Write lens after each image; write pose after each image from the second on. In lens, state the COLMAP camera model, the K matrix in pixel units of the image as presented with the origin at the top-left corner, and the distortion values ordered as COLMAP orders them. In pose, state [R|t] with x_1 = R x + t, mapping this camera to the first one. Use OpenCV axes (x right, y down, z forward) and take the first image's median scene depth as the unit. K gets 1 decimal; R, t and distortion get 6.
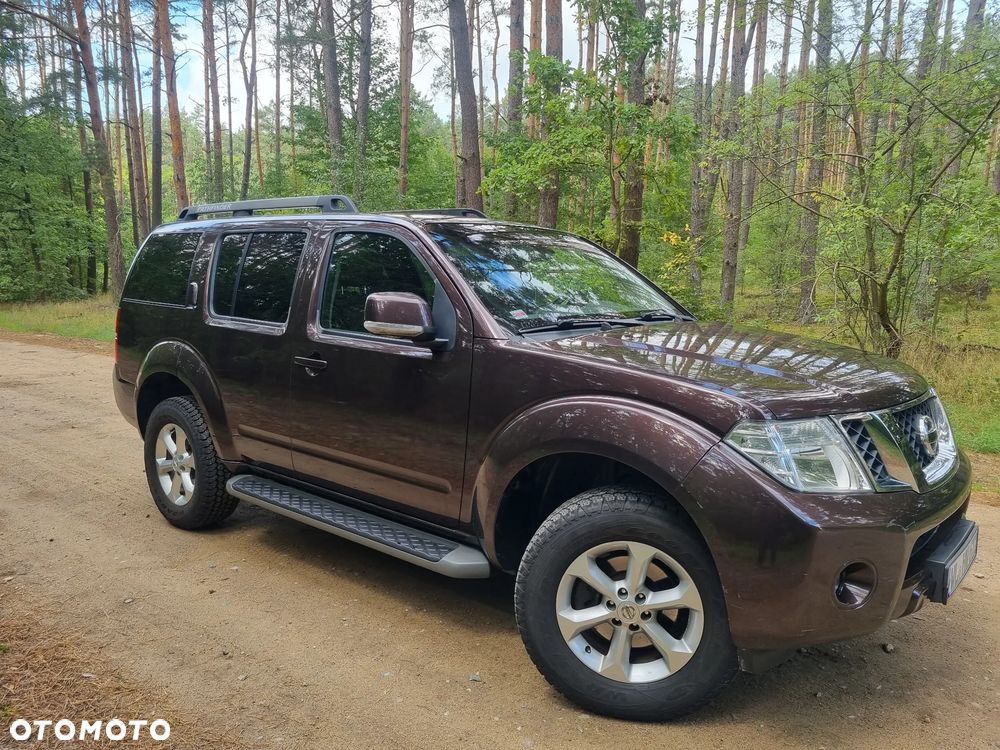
lens RADIAL K [[738.5, 0, 532.7], [0, 738.5, 371.3], [0, 0, 1]] dist [0.064873, -0.047877]
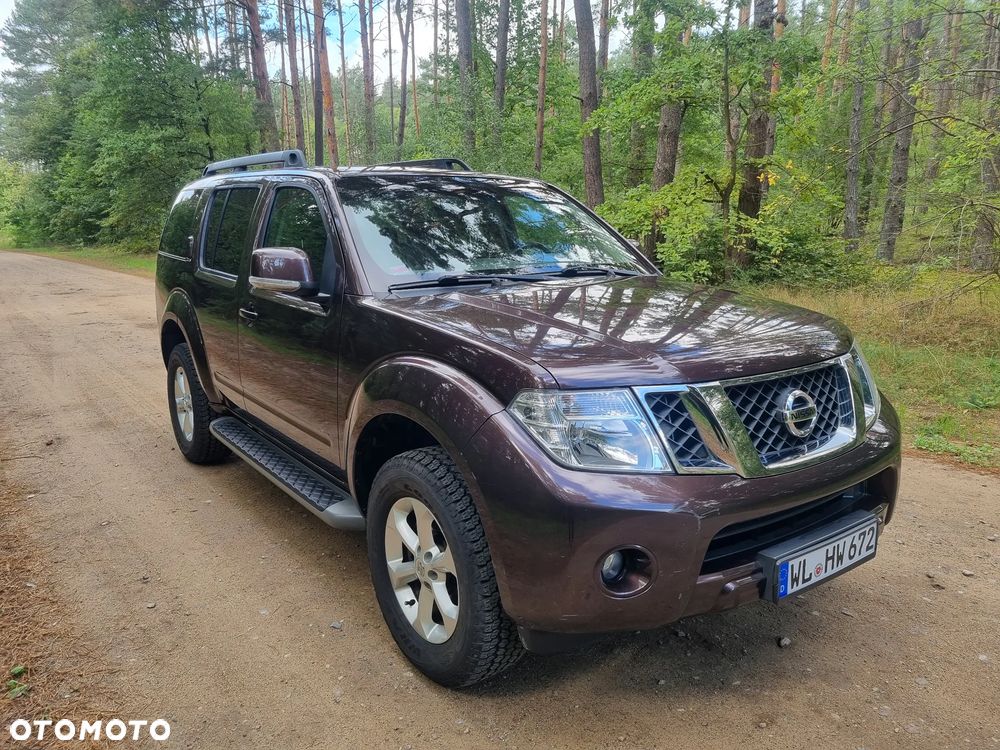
lens RADIAL K [[738.5, 0, 532.7], [0, 738.5, 371.3], [0, 0, 1]] dist [0.064873, -0.047877]
pose [[0.972283, 0.034104, -0.231307, 0.300677], [-0.016812, 0.996942, 0.076320, -0.016671], [0.233202, -0.070316, 0.969883, 0.062009]]
